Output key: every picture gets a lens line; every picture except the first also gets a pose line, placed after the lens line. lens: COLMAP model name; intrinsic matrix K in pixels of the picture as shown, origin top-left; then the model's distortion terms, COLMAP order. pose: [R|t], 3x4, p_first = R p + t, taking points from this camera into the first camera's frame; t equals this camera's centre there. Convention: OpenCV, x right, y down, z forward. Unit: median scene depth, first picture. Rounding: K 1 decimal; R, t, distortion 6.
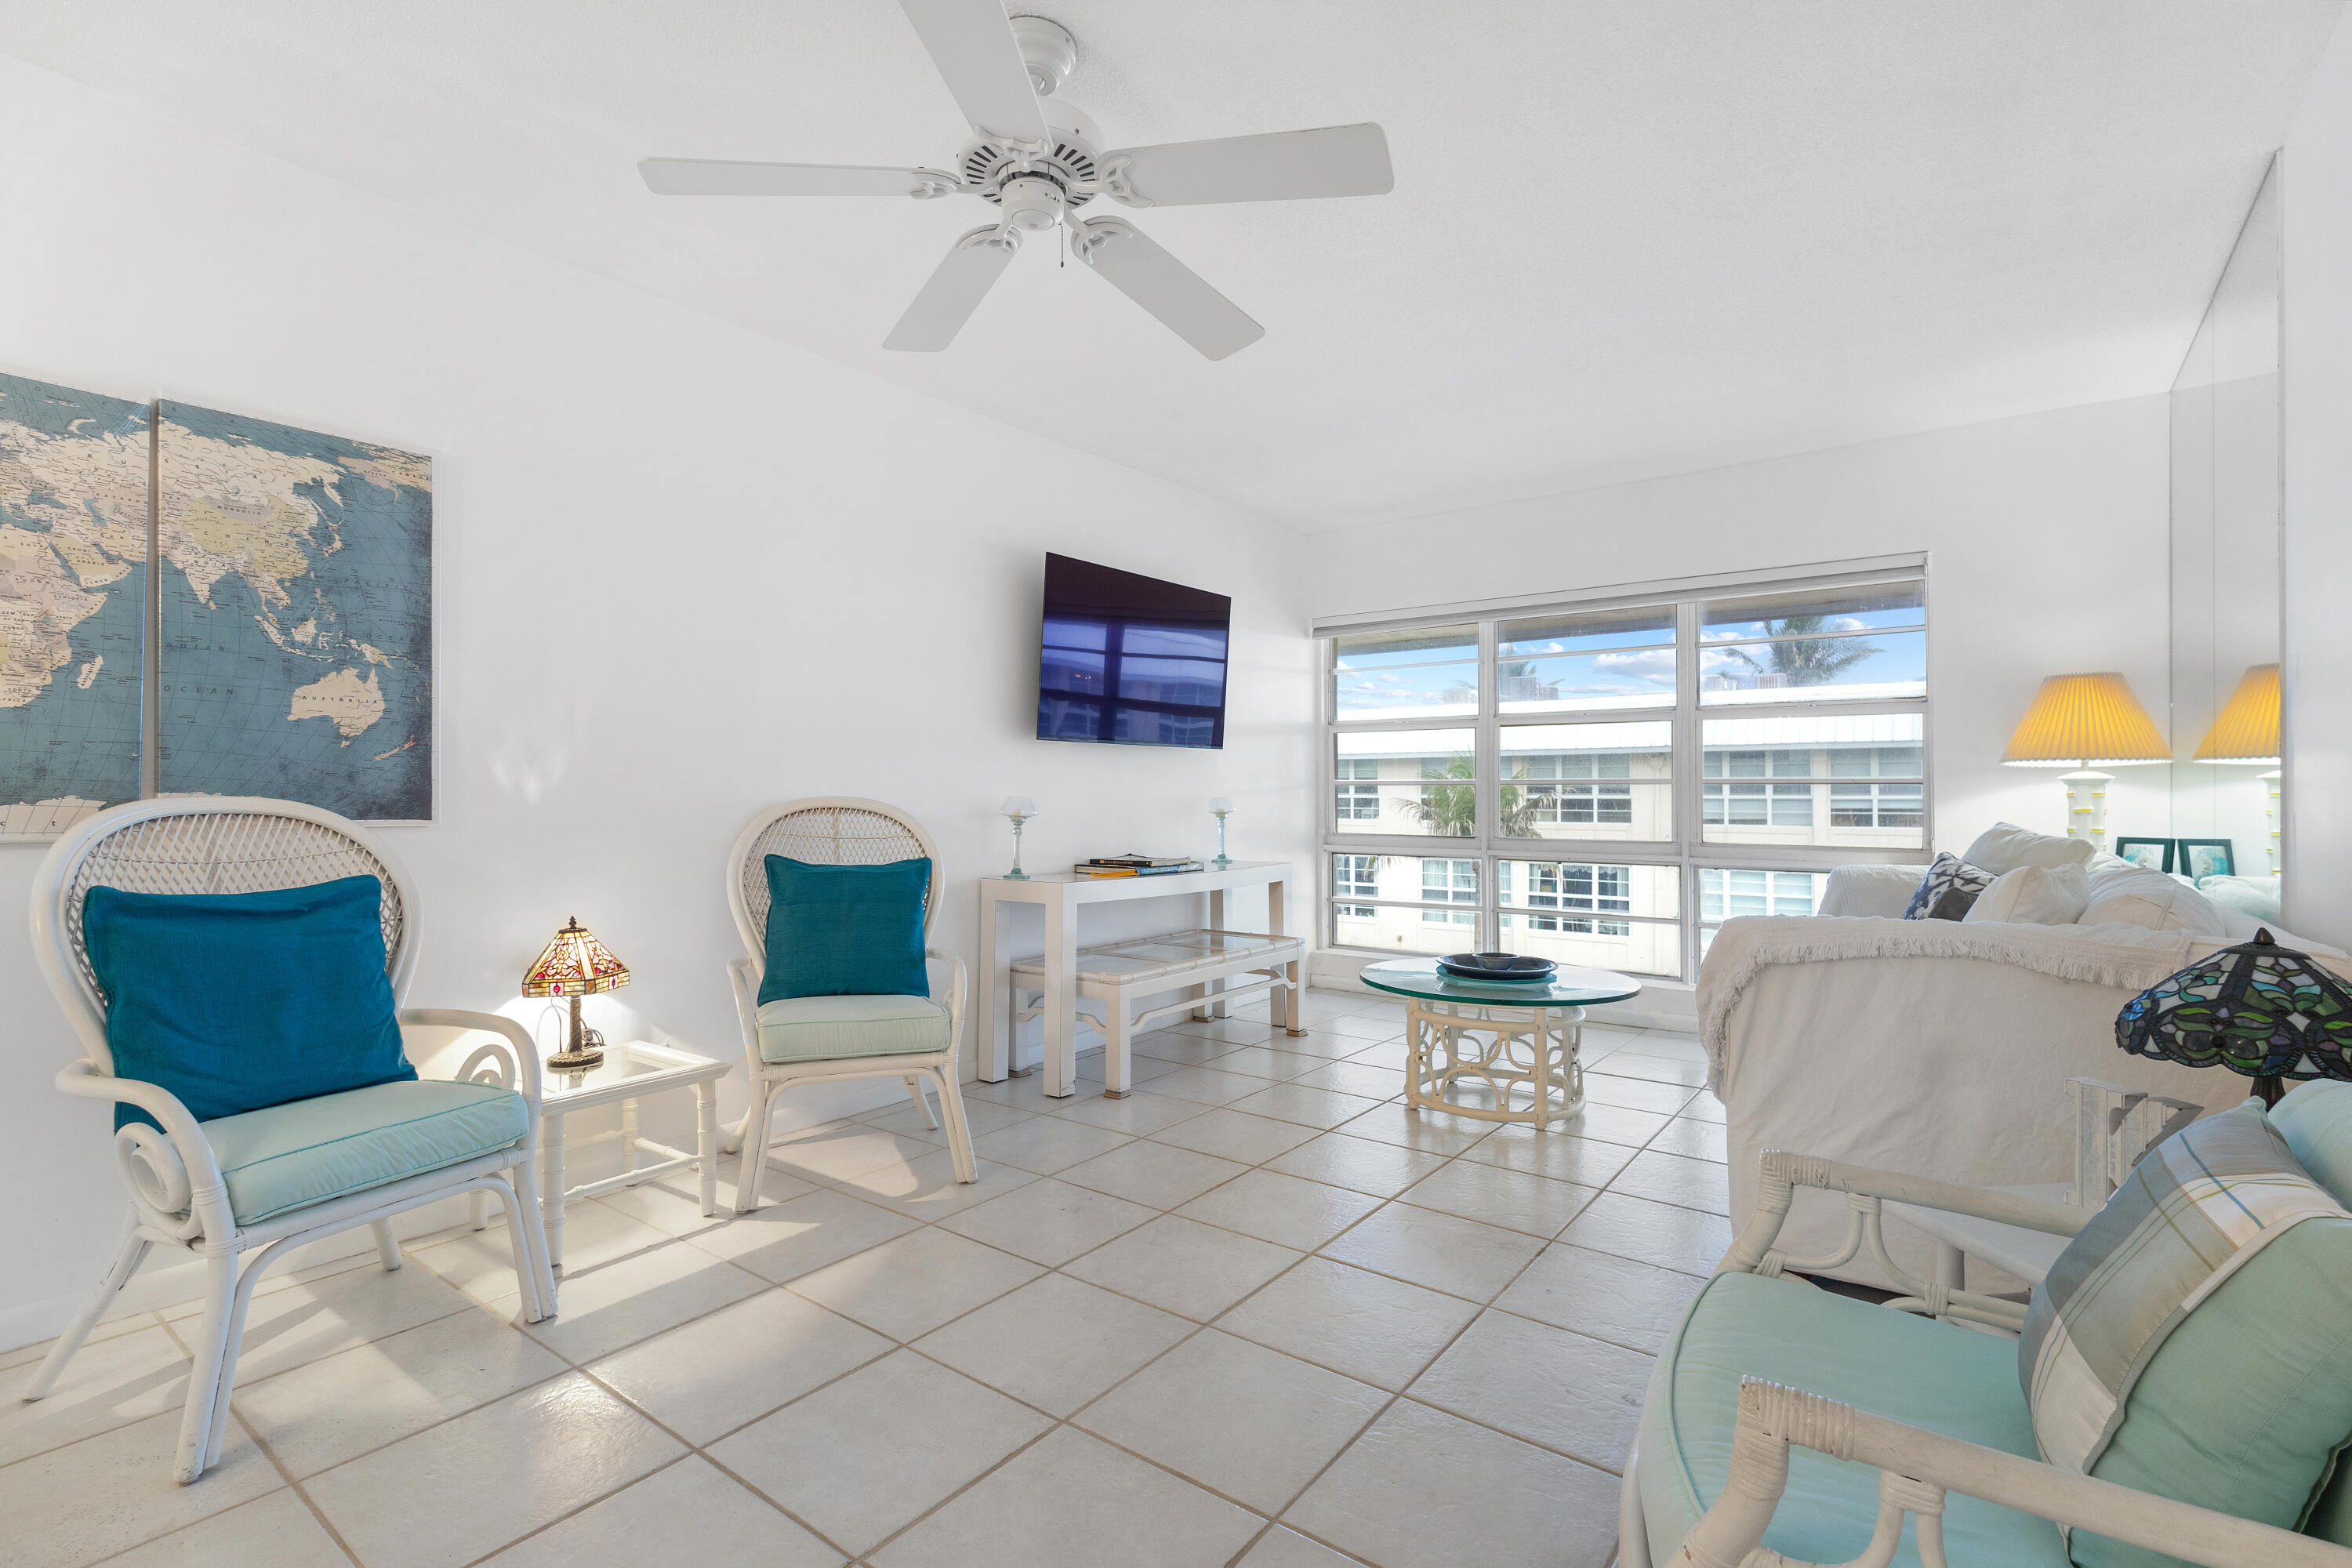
lens RADIAL K [[1082.4, 0, 1180.4], [0, 1082.4, 783.9], [0, 0, 1]] dist [-0.006348, 0.001477]
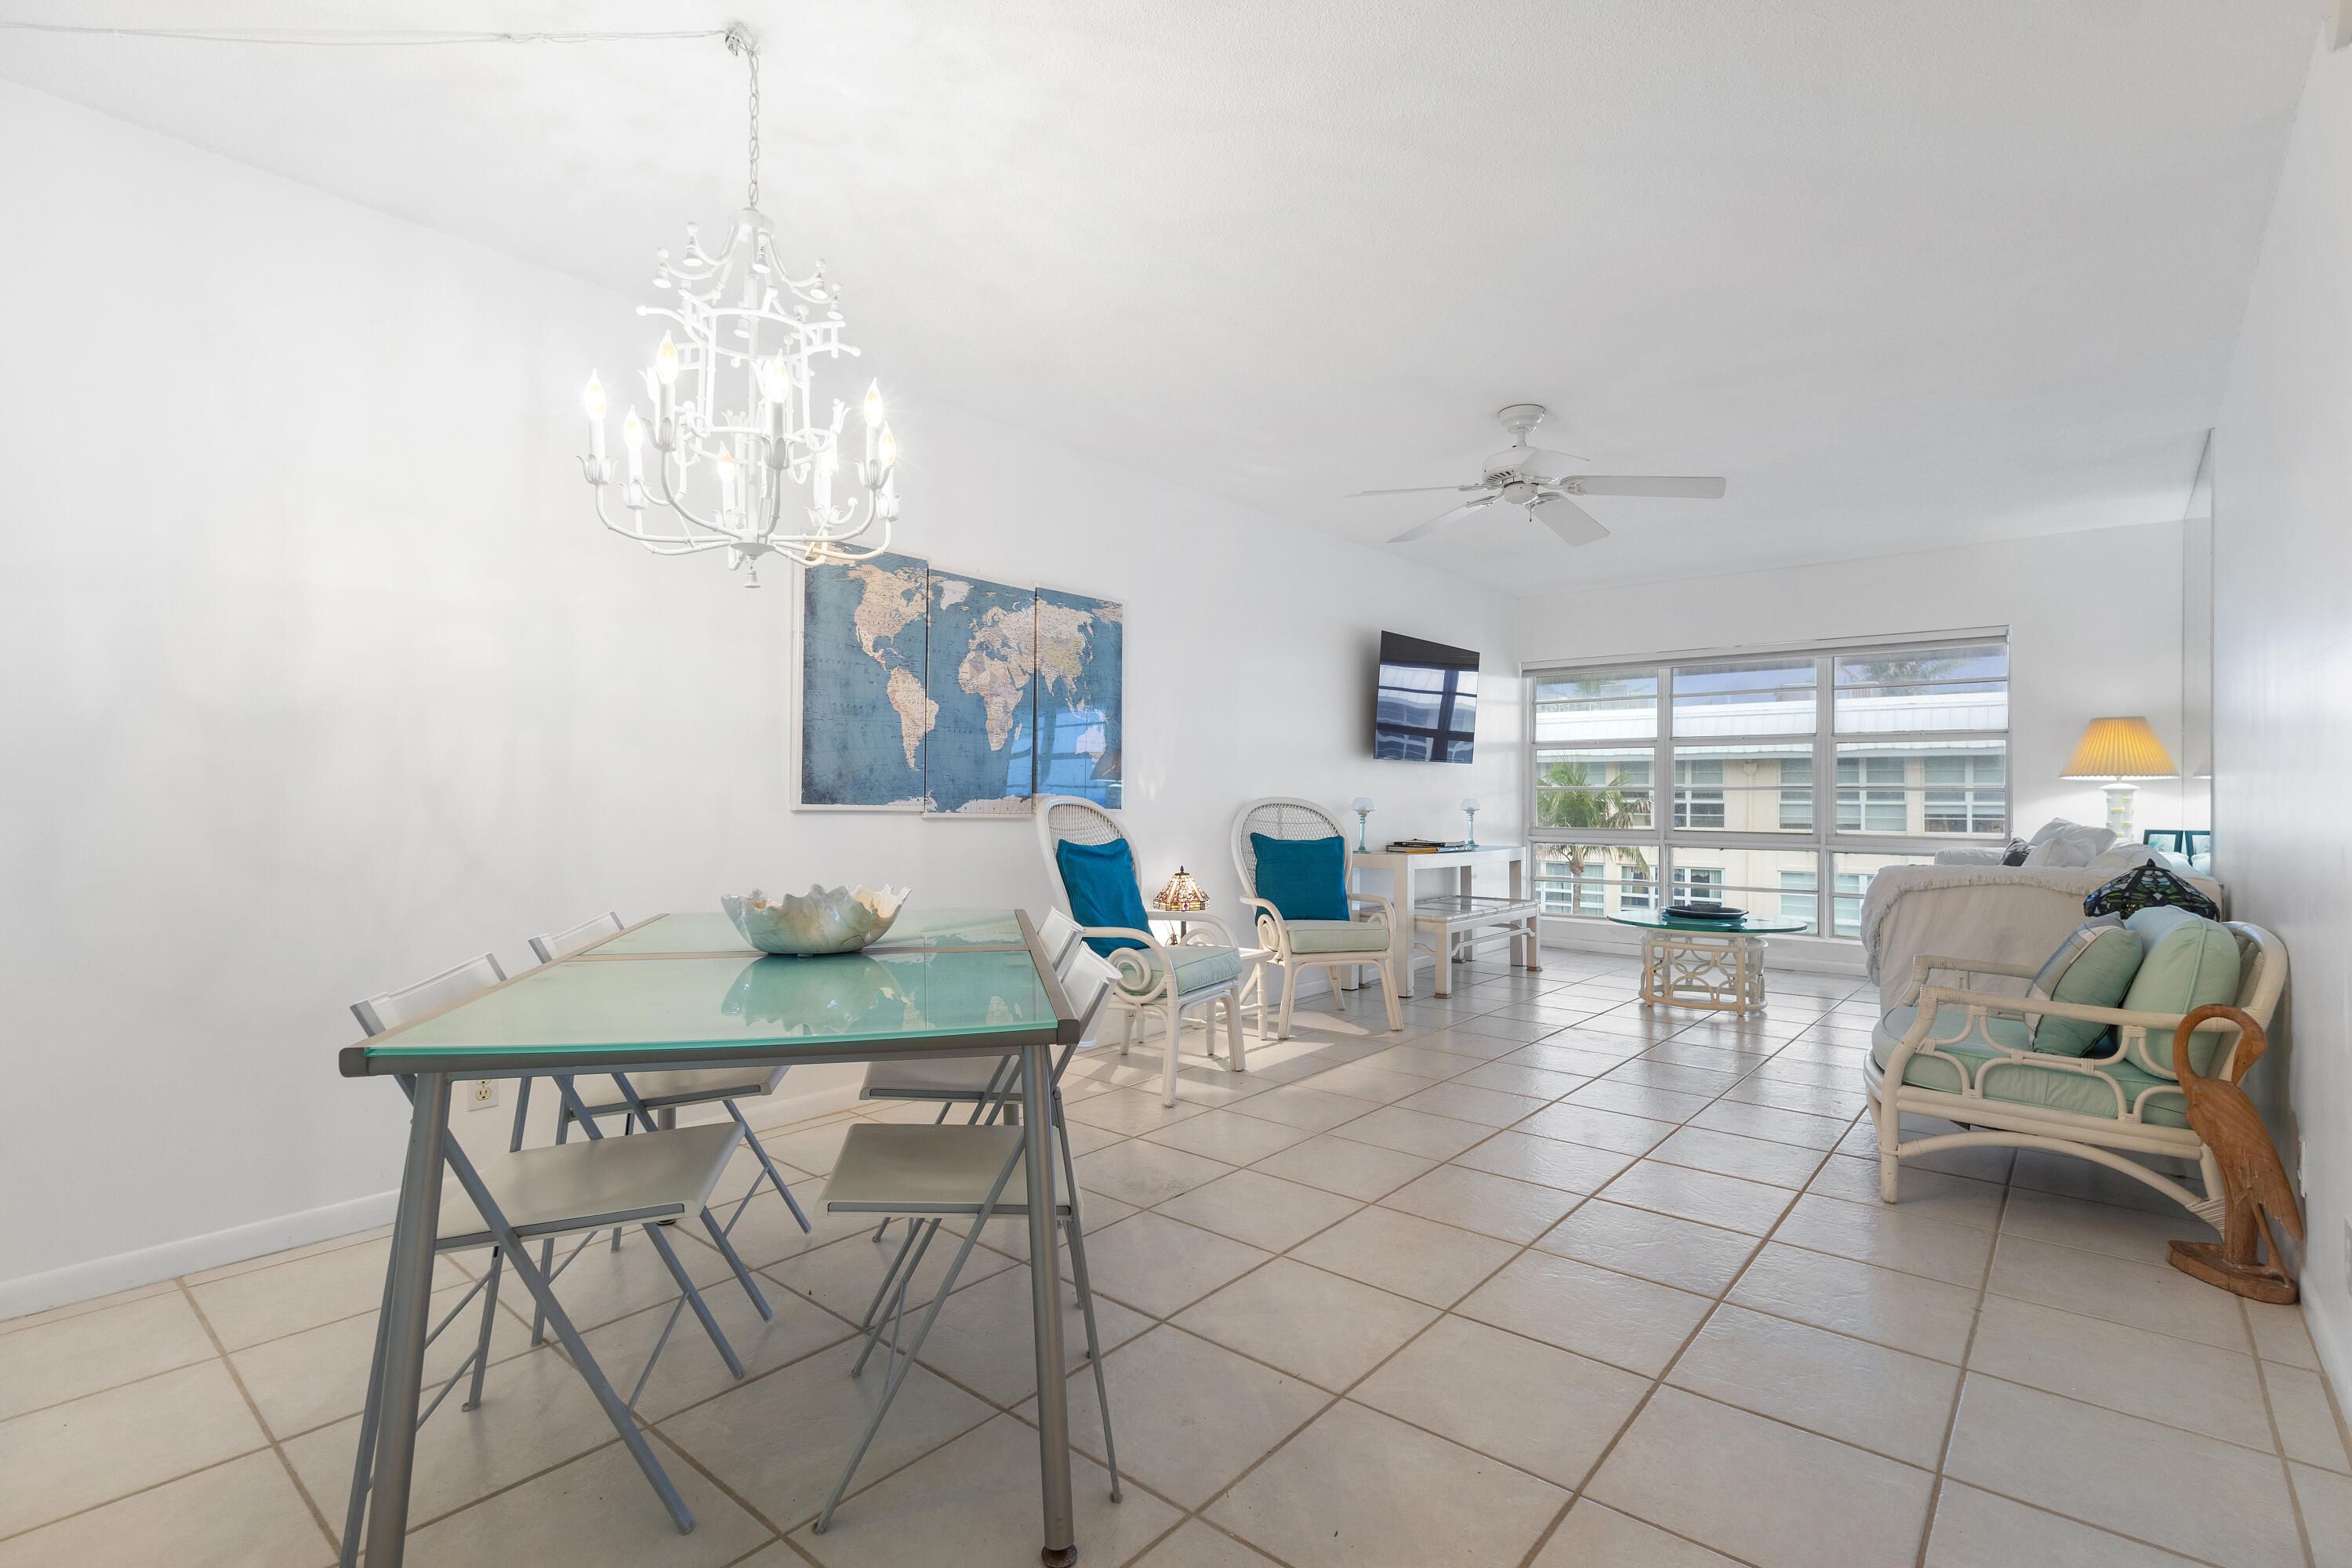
lens RADIAL K [[1082.4, 0, 1176.2], [0, 1082.4, 789.6], [0, 0, 1]] dist [-0.006348, 0.001477]
pose [[0.998061, 0.004395, -0.062084, -0.326084], [-0.004234, 0.999987, 0.002727, -0.002216], [0.062095, -0.002459, 0.998067, -0.508382]]
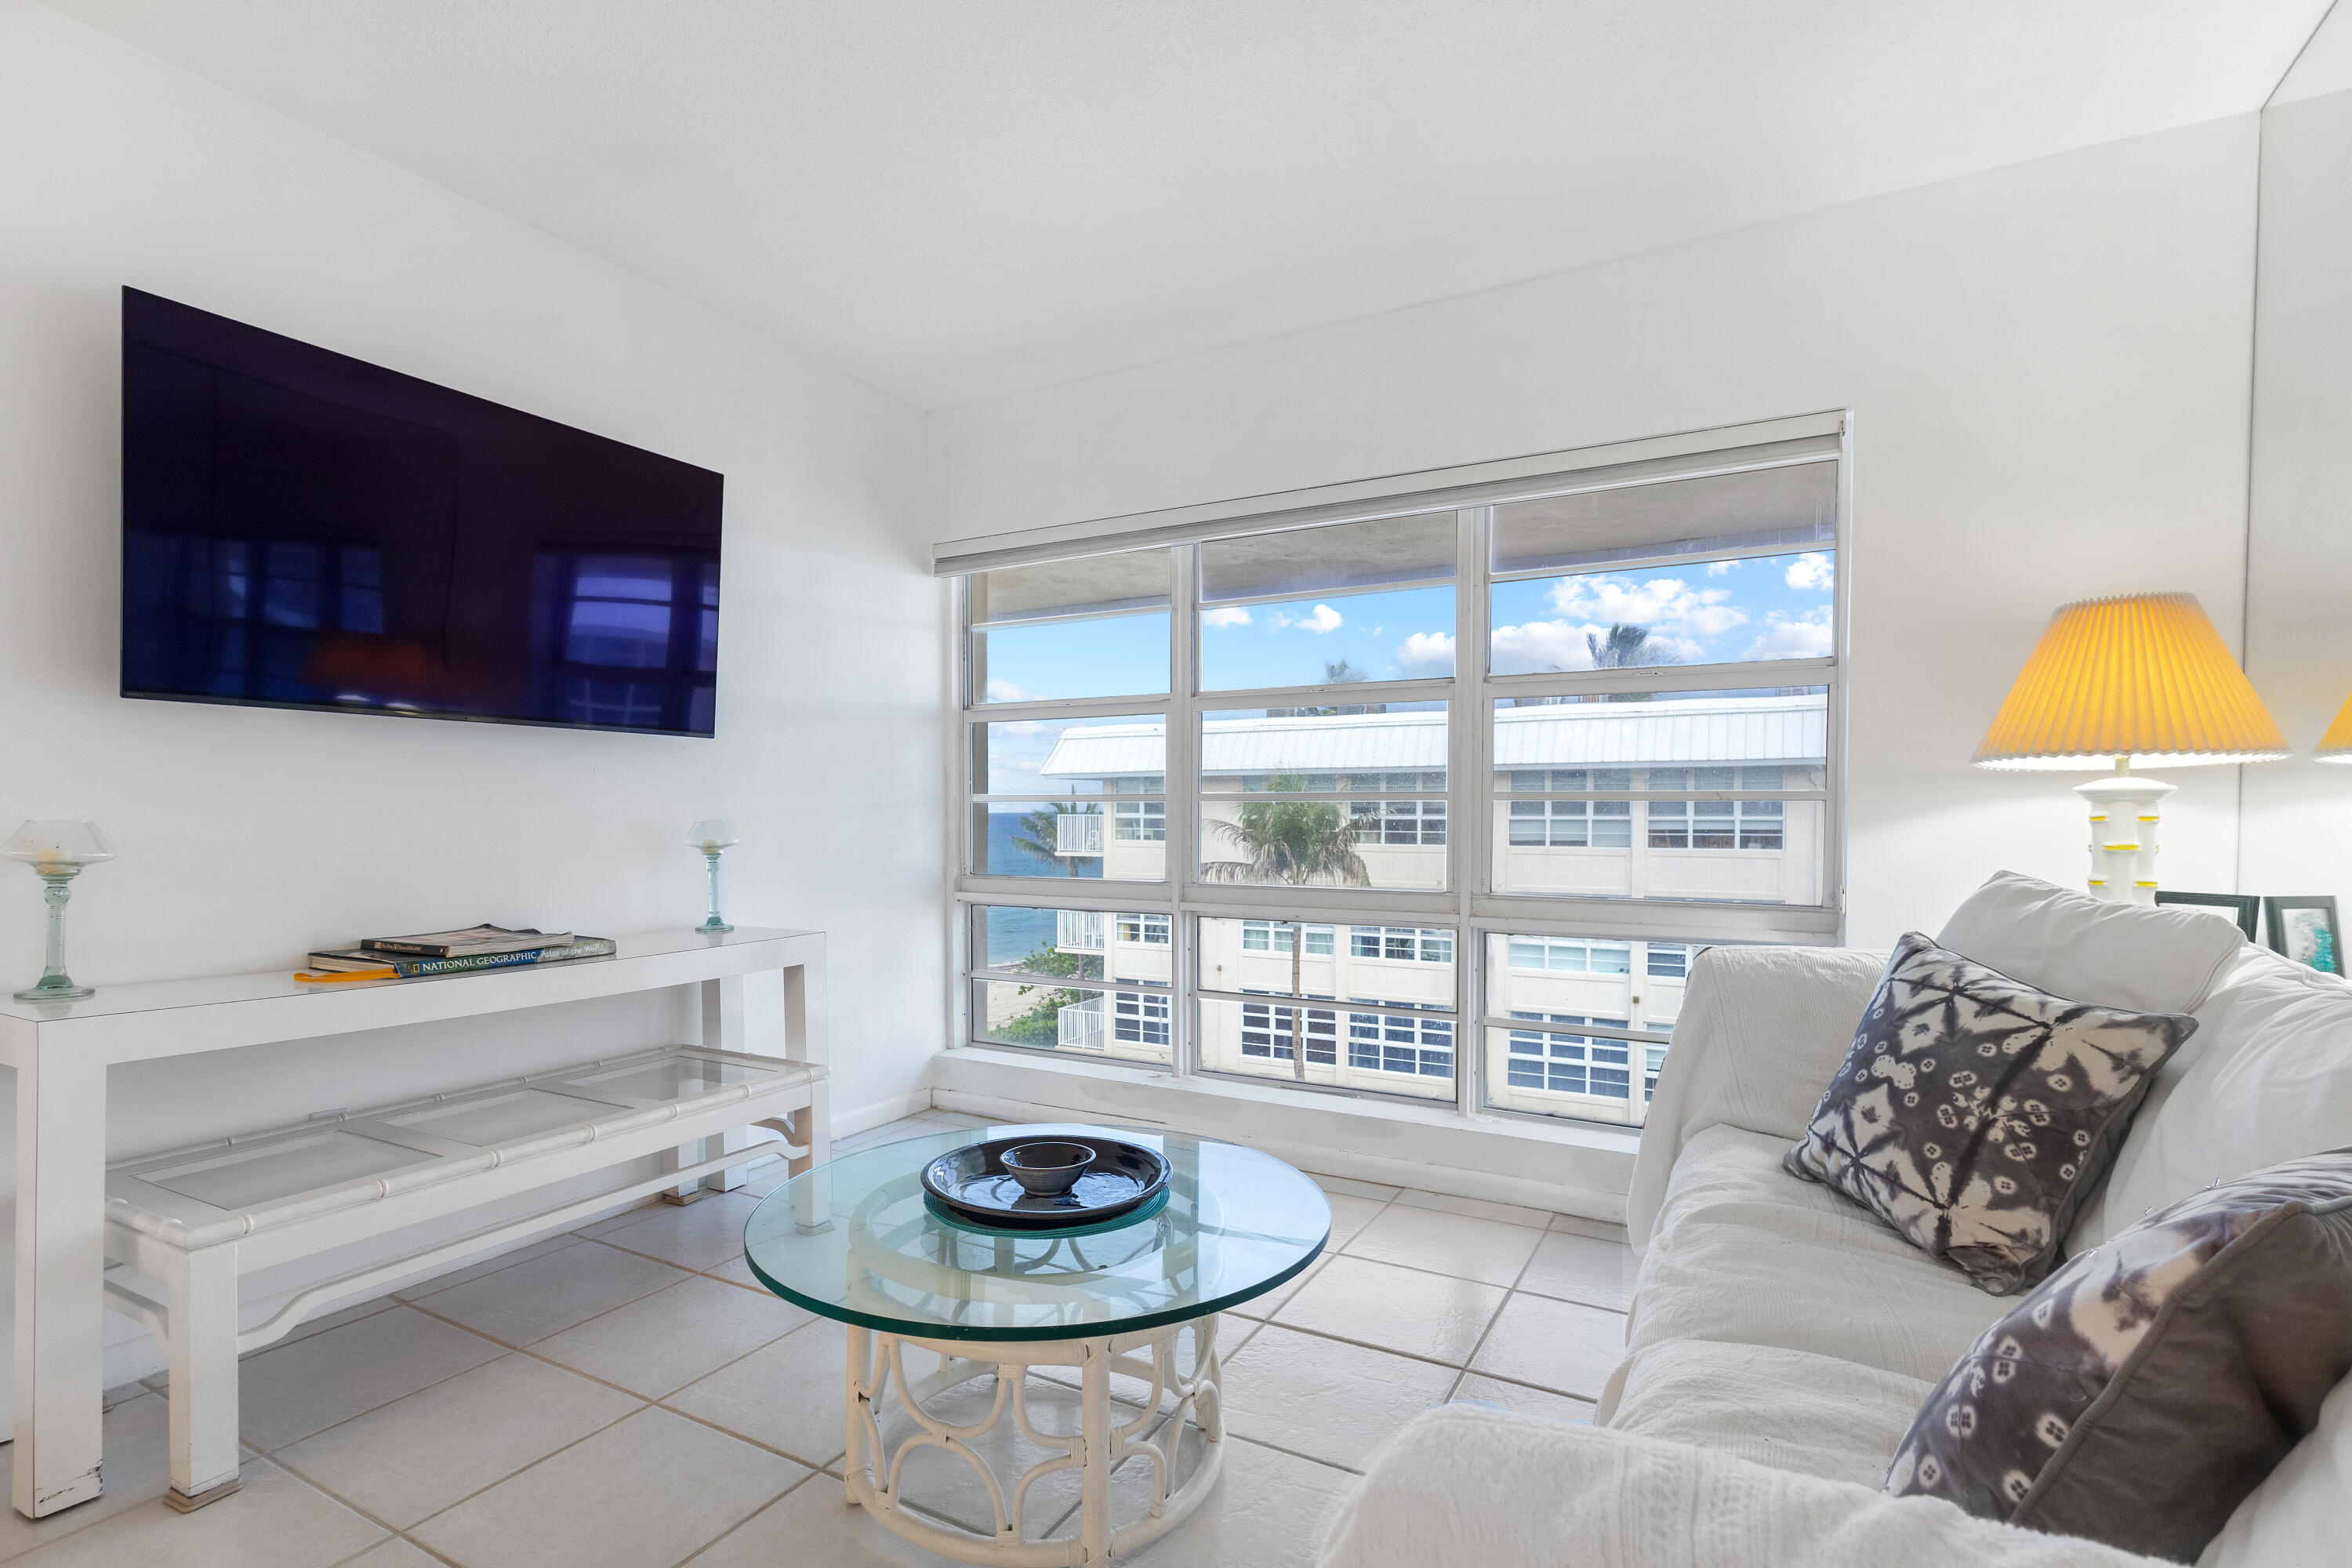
lens RADIAL K [[1082.4, 0, 1195.7], [0, 1082.4, 855.6], [0, 0, 1]] dist [-0.006348, 0.001477]
pose [[0.988817, -0.005234, 0.149040, 0.271751], [-0.001889, 0.998864, 0.047612, 0.003575], [-0.149120, -0.047361, 0.987684, 0.499129]]
